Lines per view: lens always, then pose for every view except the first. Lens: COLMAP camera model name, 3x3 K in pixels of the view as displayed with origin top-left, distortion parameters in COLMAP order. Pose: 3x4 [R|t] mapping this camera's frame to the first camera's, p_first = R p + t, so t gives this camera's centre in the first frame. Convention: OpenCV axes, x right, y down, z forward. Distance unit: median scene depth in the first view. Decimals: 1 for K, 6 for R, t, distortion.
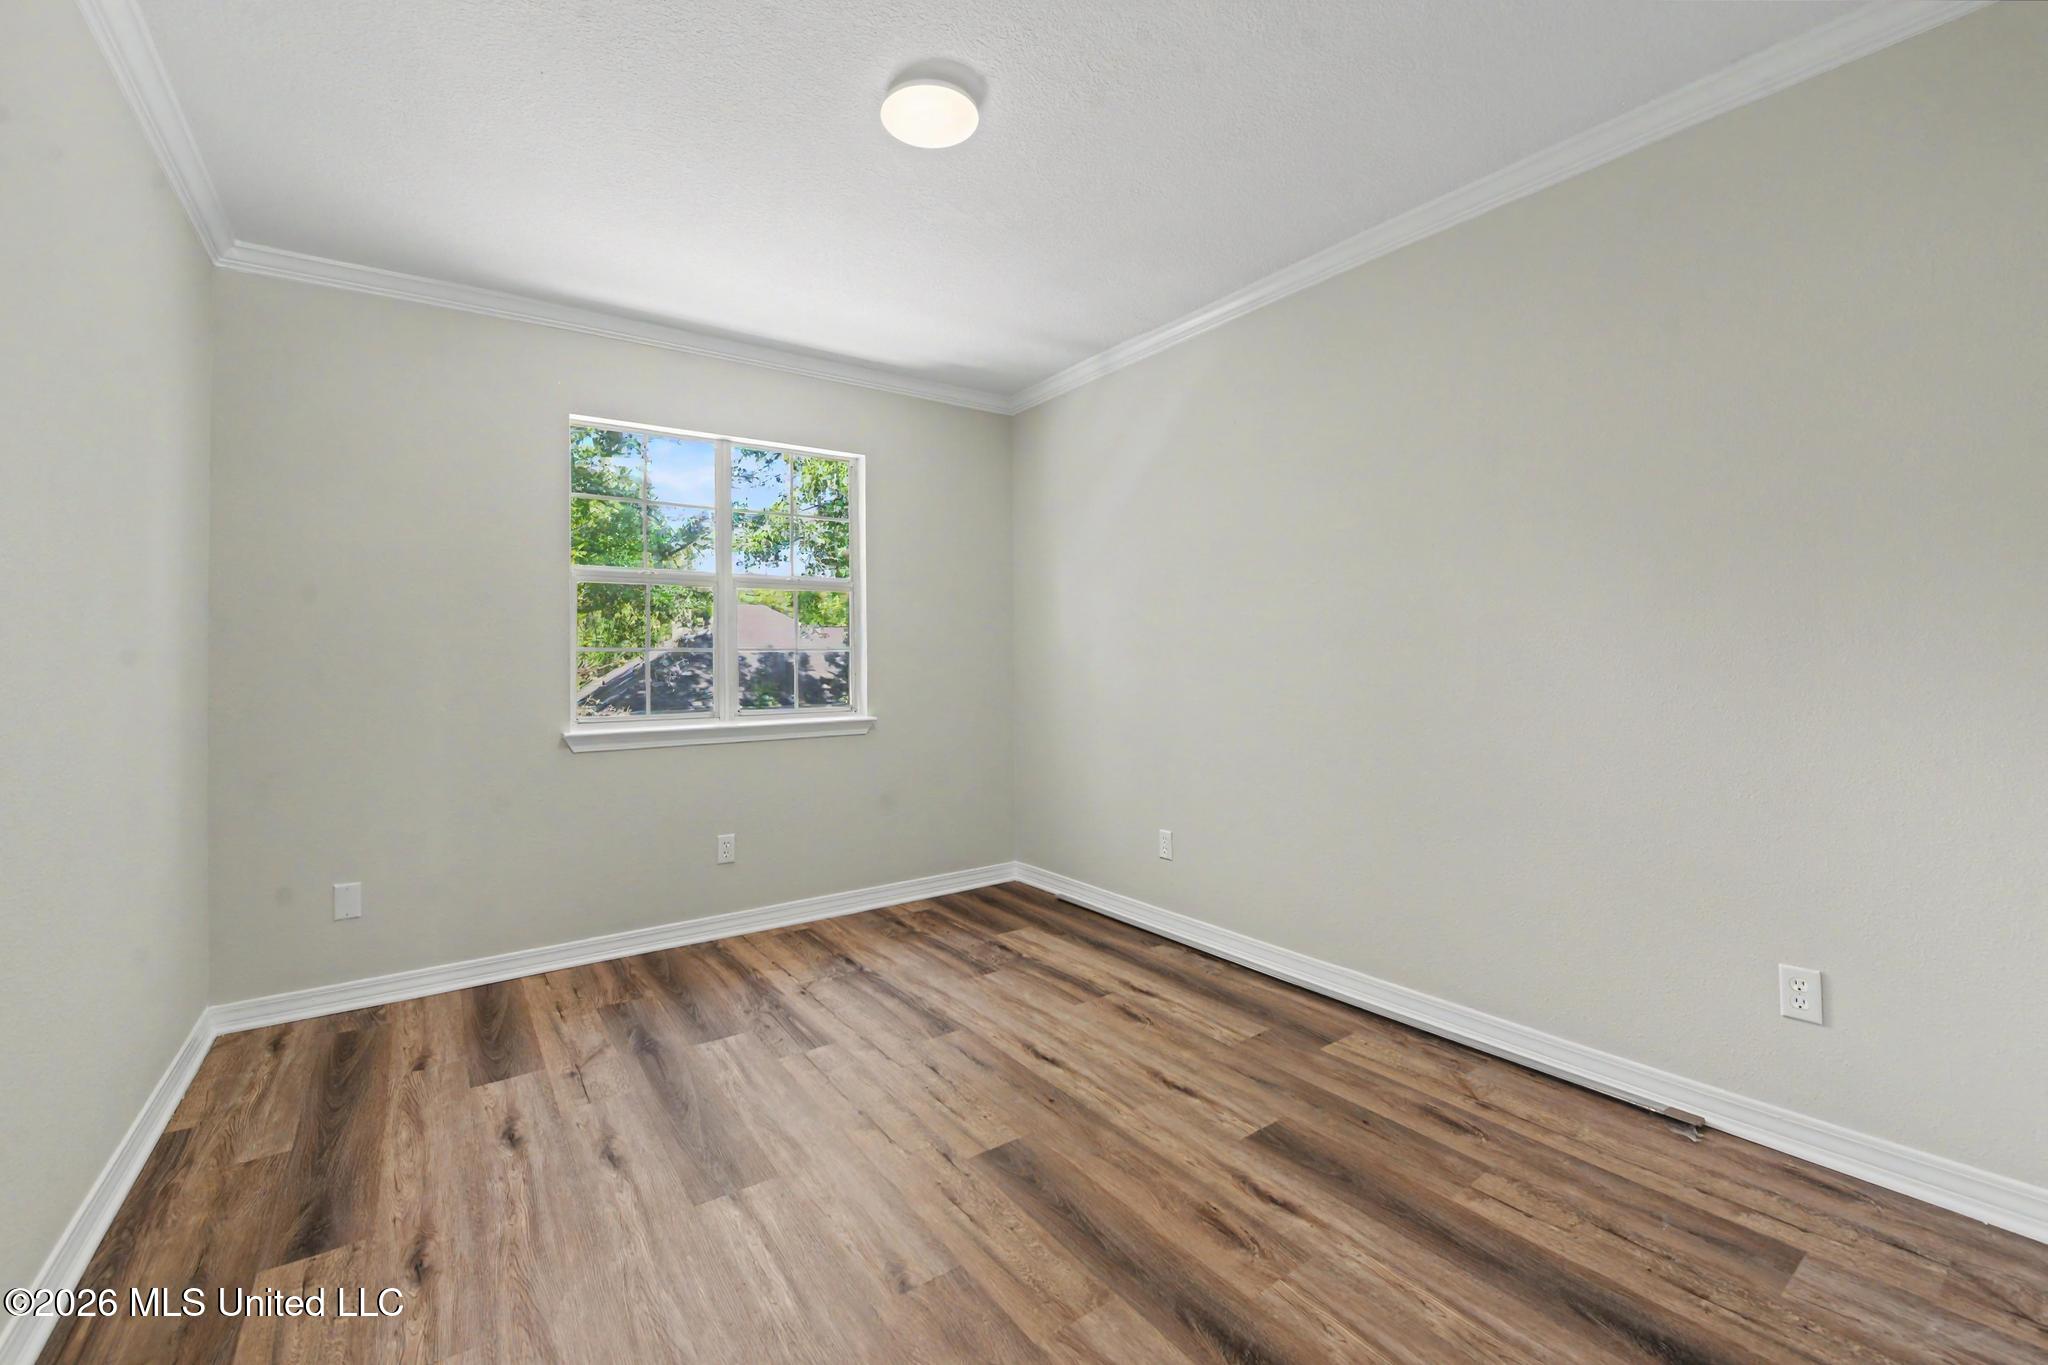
lens RADIAL K [[827.5, 0, 1040.4], [0, 827.5, 676.7], [0, 0, 1]] dist [-0.016718, -0.000917]
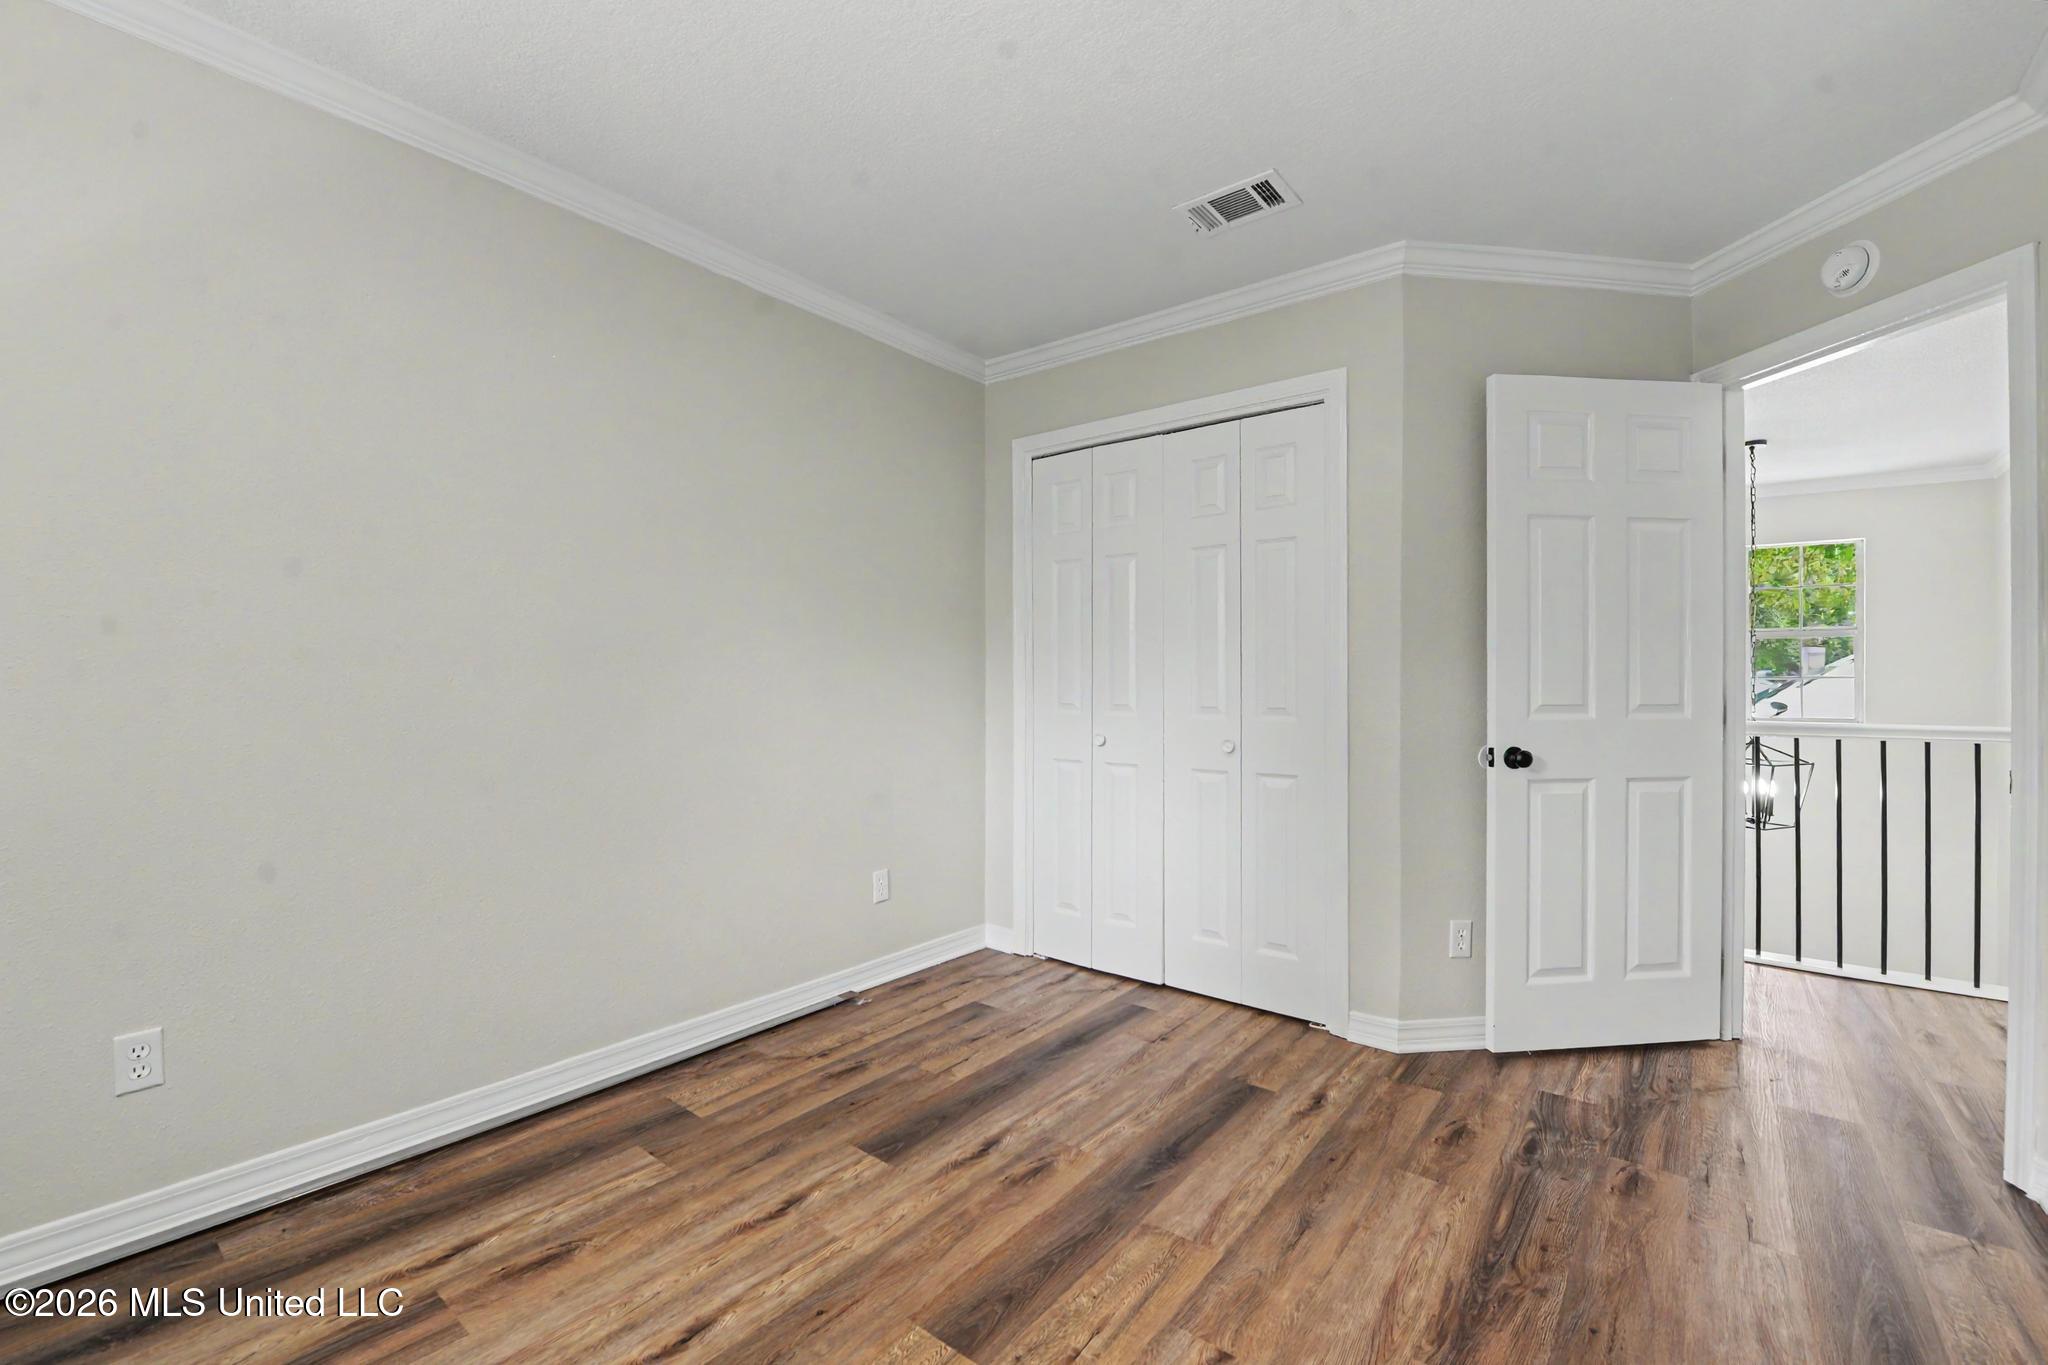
lens RADIAL K [[827.5, 0, 1039.6], [0, 827.5, 686.4], [0, 0, 1]] dist [-0.016718, -0.000917]
pose [[-0.252423, 0.009266, 0.967573, -0.718268], [0.019185, 0.999806, -0.004570, 0.000997], [-0.967427, 0.017409, -0.252552, 1.018823]]
